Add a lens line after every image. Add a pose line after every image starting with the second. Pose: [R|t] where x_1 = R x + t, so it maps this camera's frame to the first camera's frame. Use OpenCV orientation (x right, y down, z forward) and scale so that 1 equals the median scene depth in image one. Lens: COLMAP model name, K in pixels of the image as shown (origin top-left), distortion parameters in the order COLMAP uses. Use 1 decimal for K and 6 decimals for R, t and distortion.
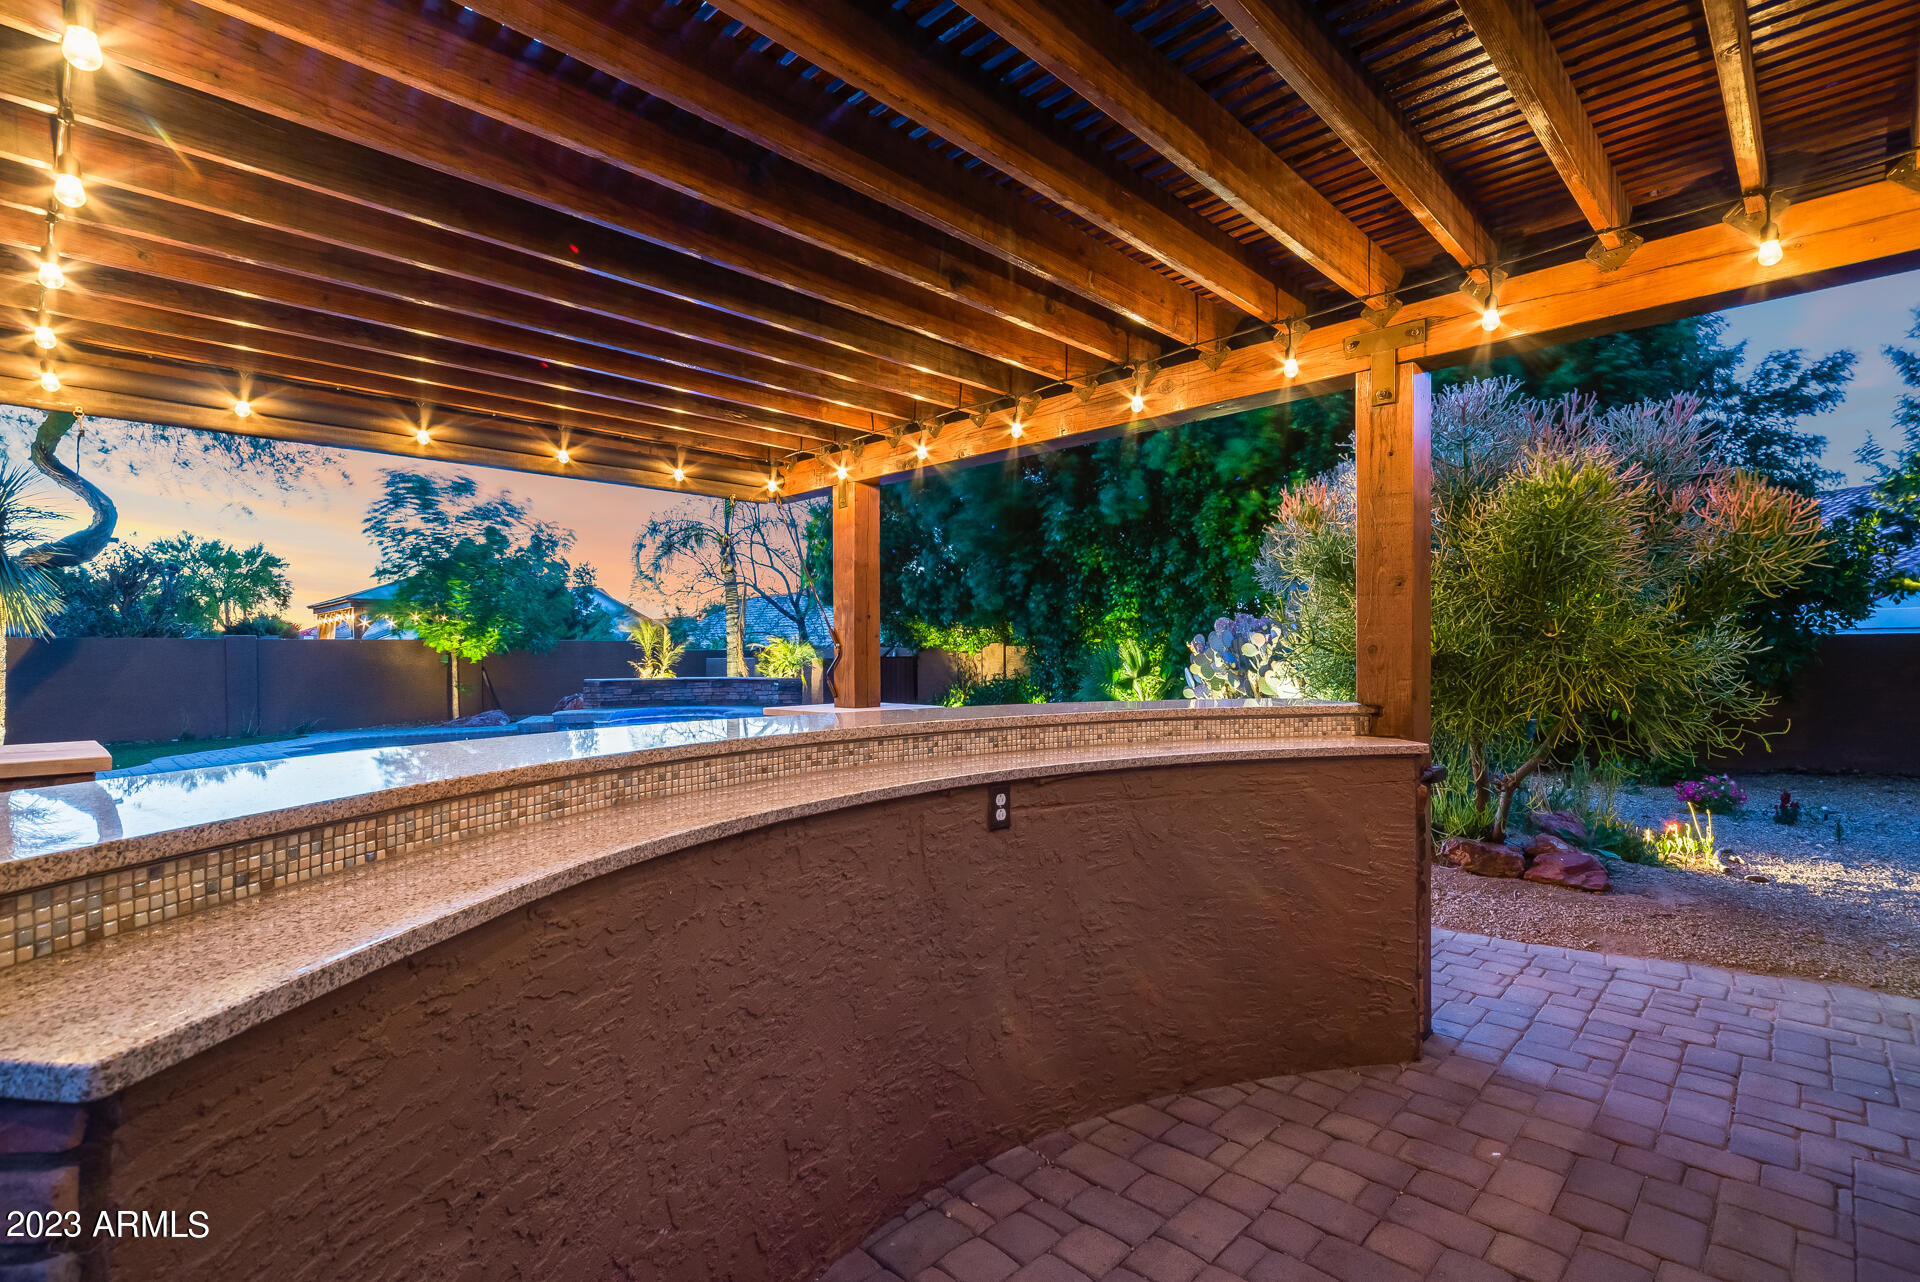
lens RADIAL K [[905.7, 0, 957.5], [0, 905.7, 657.4], [0, 0, 1]] dist [-0.004127, -0.000679]
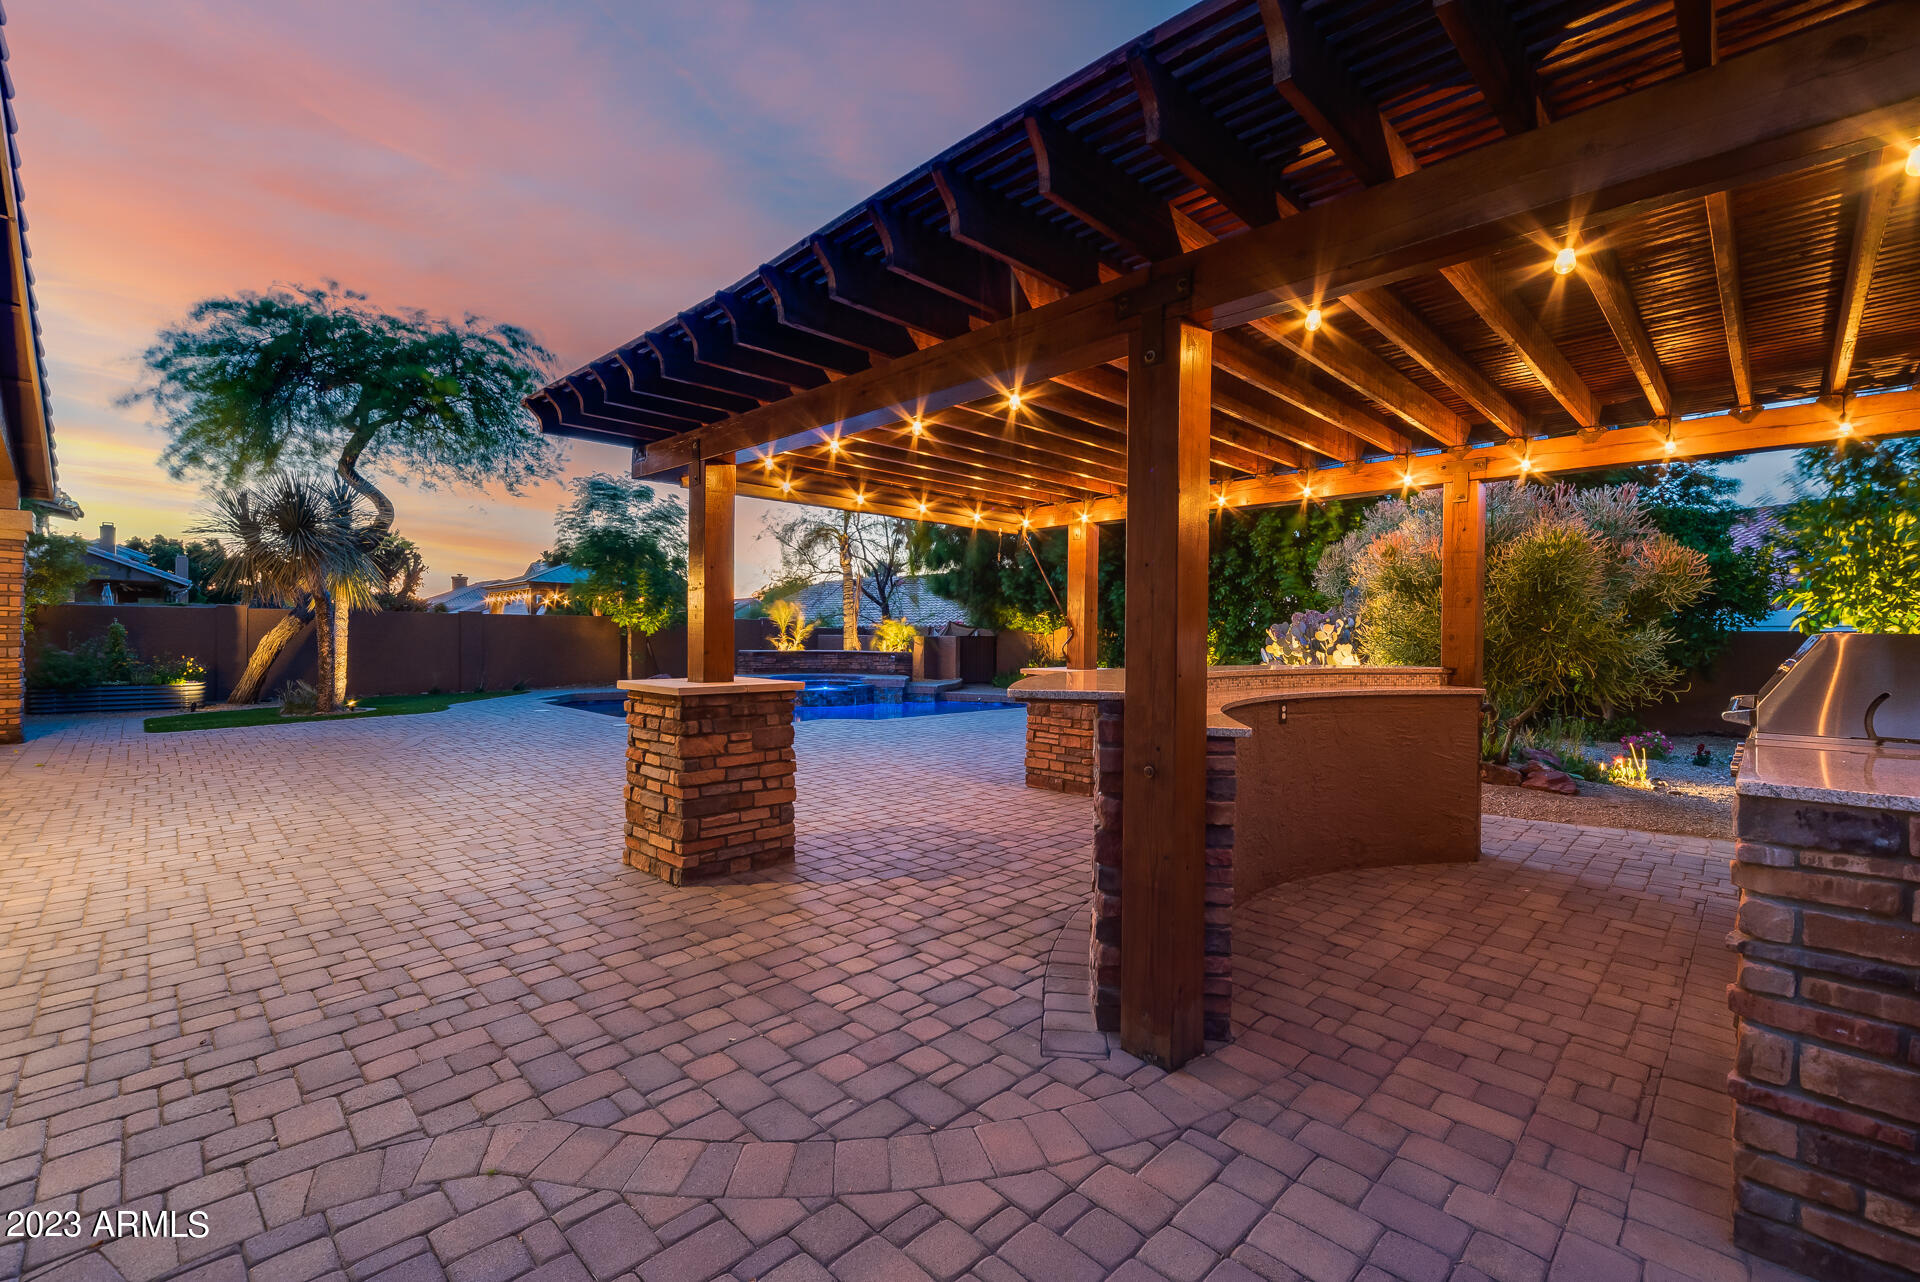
lens RADIAL K [[818.5, 0, 962.7], [0, 818.5, 635.9], [0, 0, 1]] dist [0.000489, -0.000361]
pose [[0.999837, 0.015848, -0.008611, -0.434706], [-0.015864, 0.999873, -0.001793, 0.005582], [0.008581, 0.001930, 0.999961, -0.554644]]
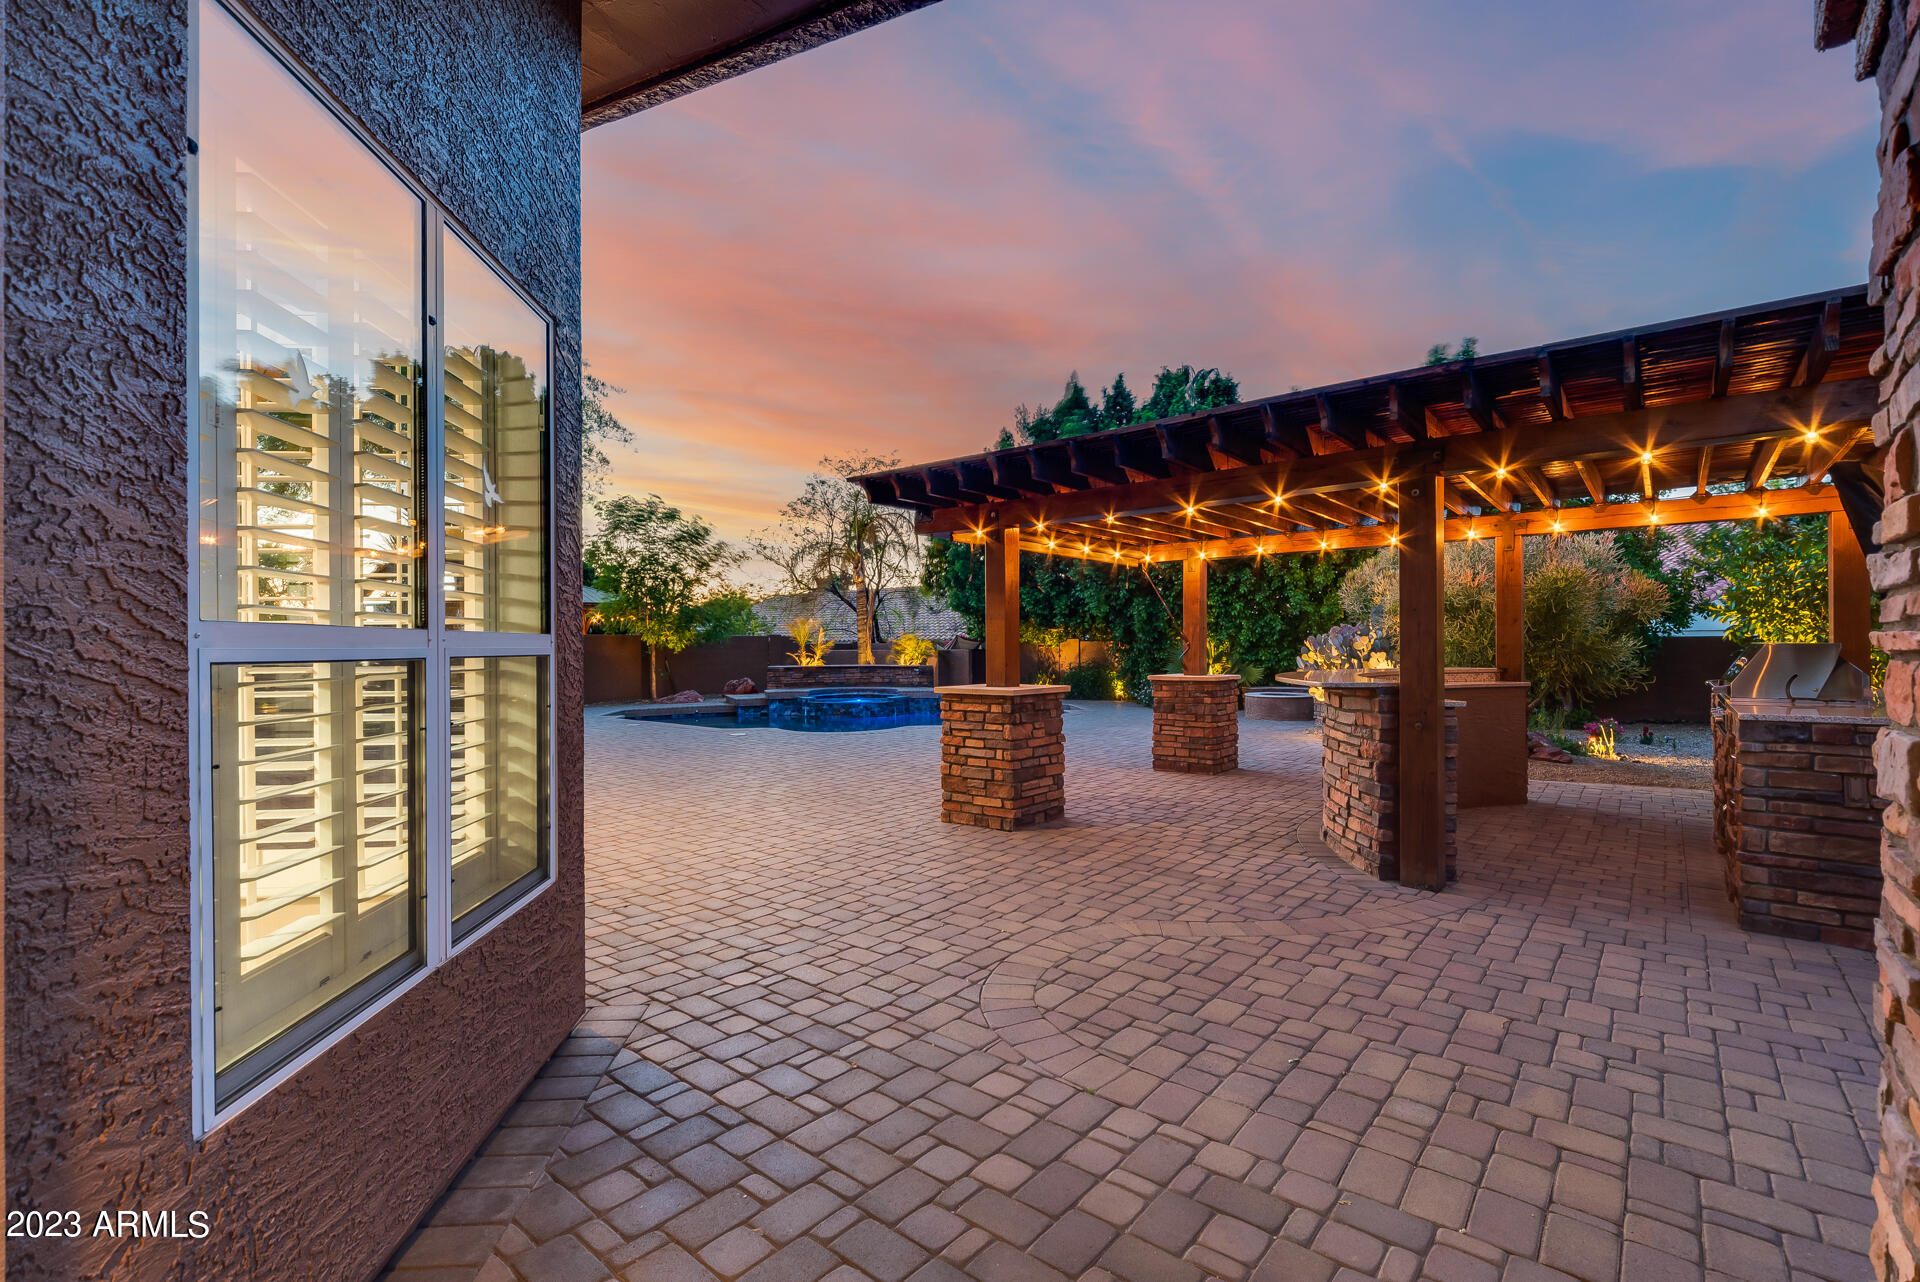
lens RADIAL K [[856.6, 0, 959.4], [0, 856.6, 643.3], [0, 0, 1]] dist [0.000812, -0.000634]
pose [[0.996679, 0.002338, 0.081393, -1.091311], [-0.001671, 0.999964, -0.008262, 0.003871], [-0.081409, 0.008098, 0.996648, -1.102352]]
